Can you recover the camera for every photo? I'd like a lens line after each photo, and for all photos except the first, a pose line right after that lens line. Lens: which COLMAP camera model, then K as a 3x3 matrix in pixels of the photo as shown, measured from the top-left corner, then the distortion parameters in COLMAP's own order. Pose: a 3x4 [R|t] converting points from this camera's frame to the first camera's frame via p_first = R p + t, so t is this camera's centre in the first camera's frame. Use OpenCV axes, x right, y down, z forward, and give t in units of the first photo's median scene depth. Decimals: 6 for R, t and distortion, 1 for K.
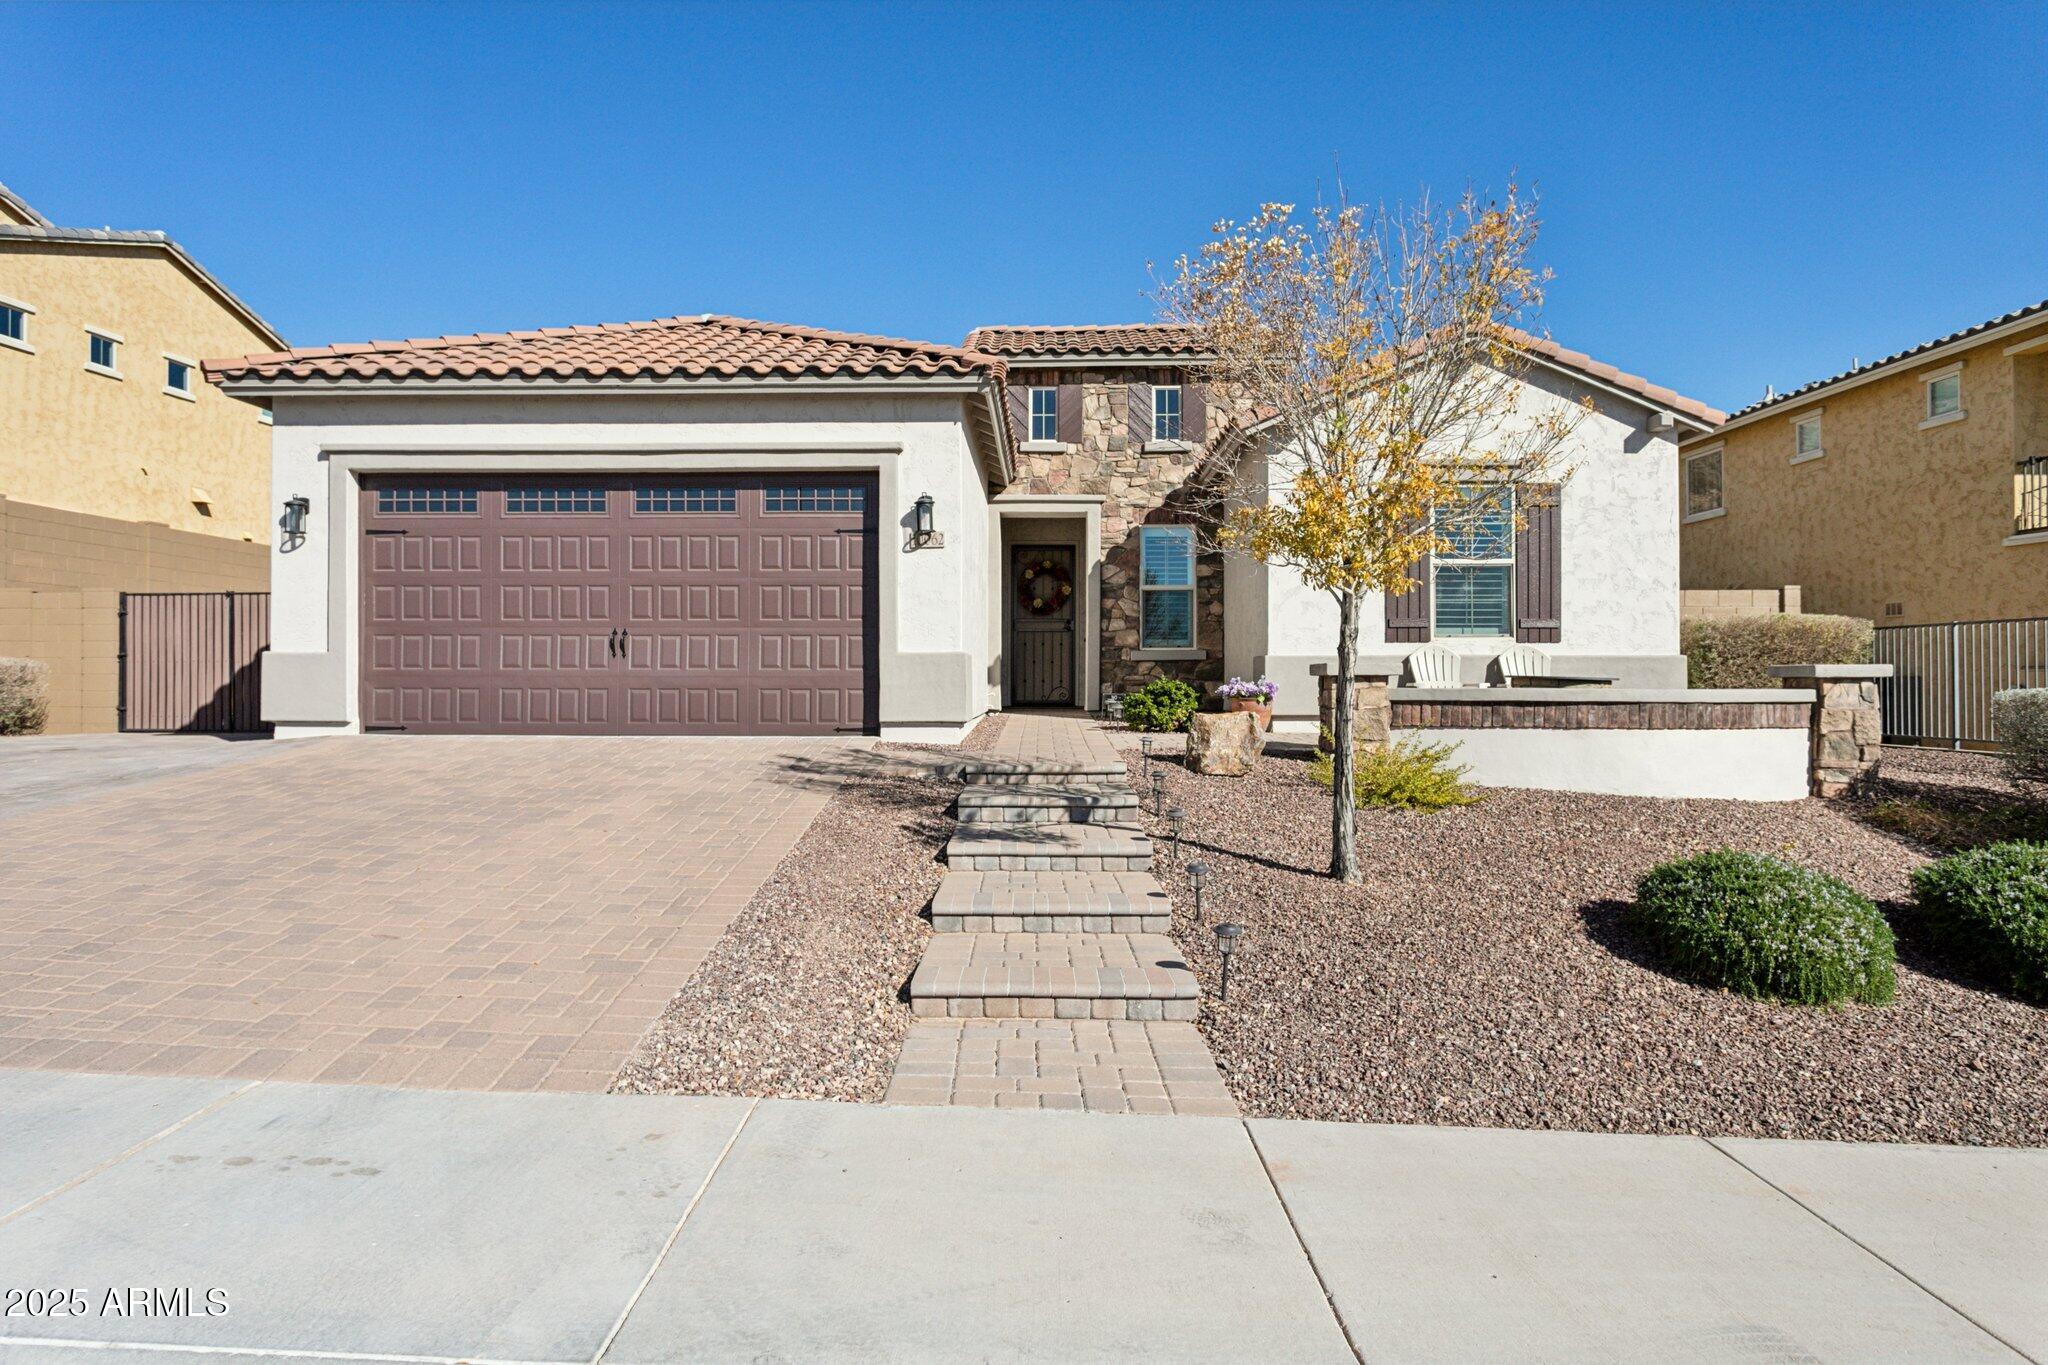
lens RADIAL K [[1194.1, 0, 1024.5], [0, 1194.1, 673.8], [0, 0, 1]] dist [-0.001745, 0.001536]
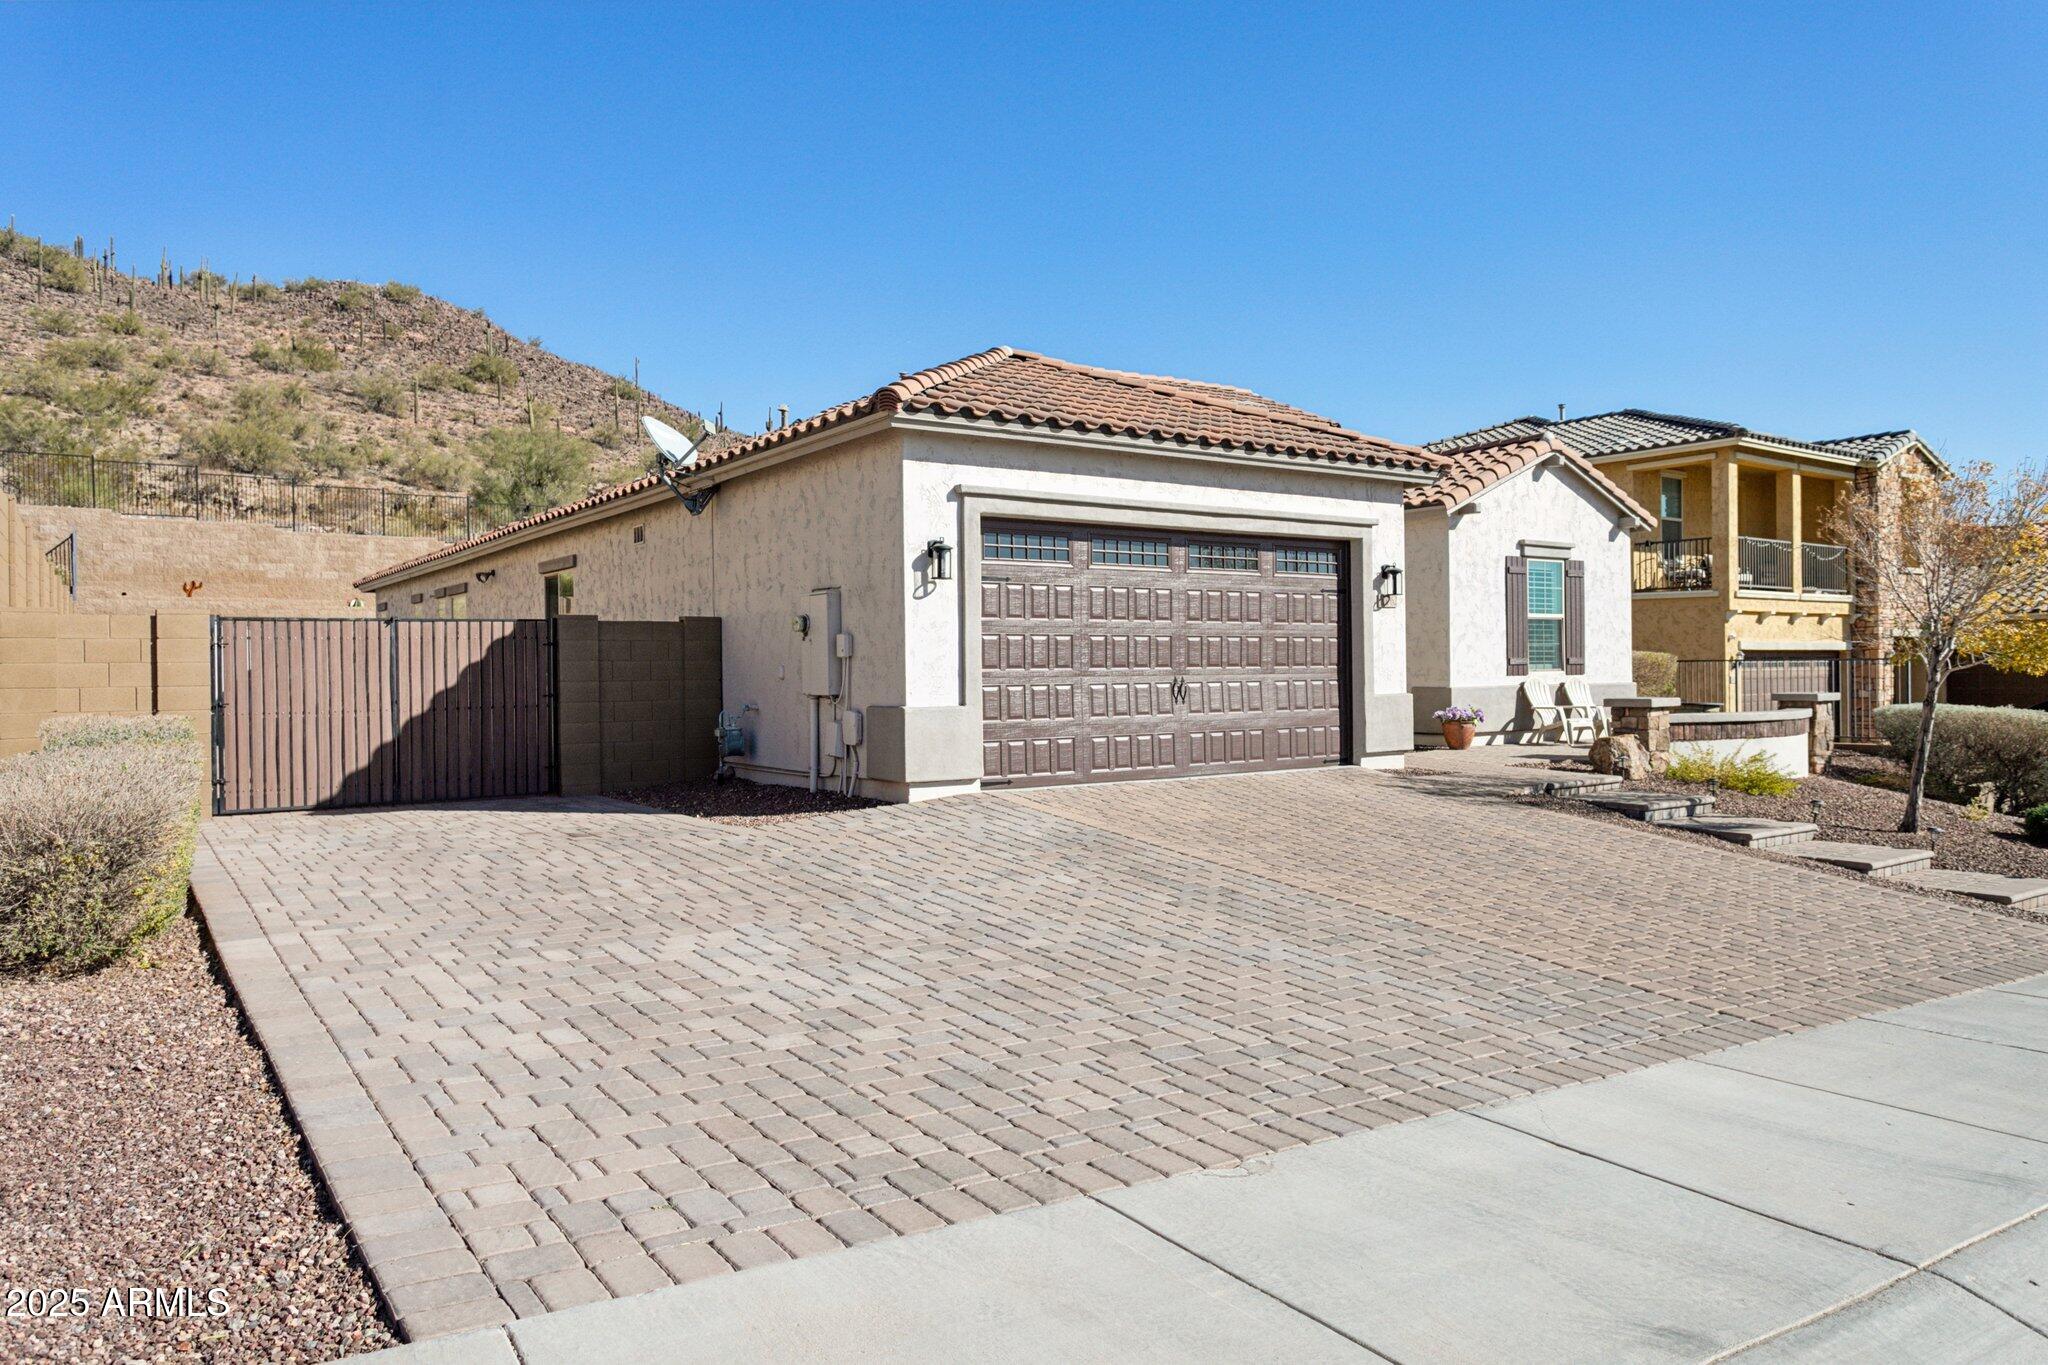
lens RADIAL K [[1397.6, 0, 1026.5], [0, 1397.6, 680.4], [0, 0, 1]] dist [-0.004295, -0.001247]
pose [[0.800726, -0.013917, 0.598869, -1.189438], [0.007576, 0.999885, 0.013108, -0.051795], [-0.598982, -0.005959, 0.800740, 0.088229]]
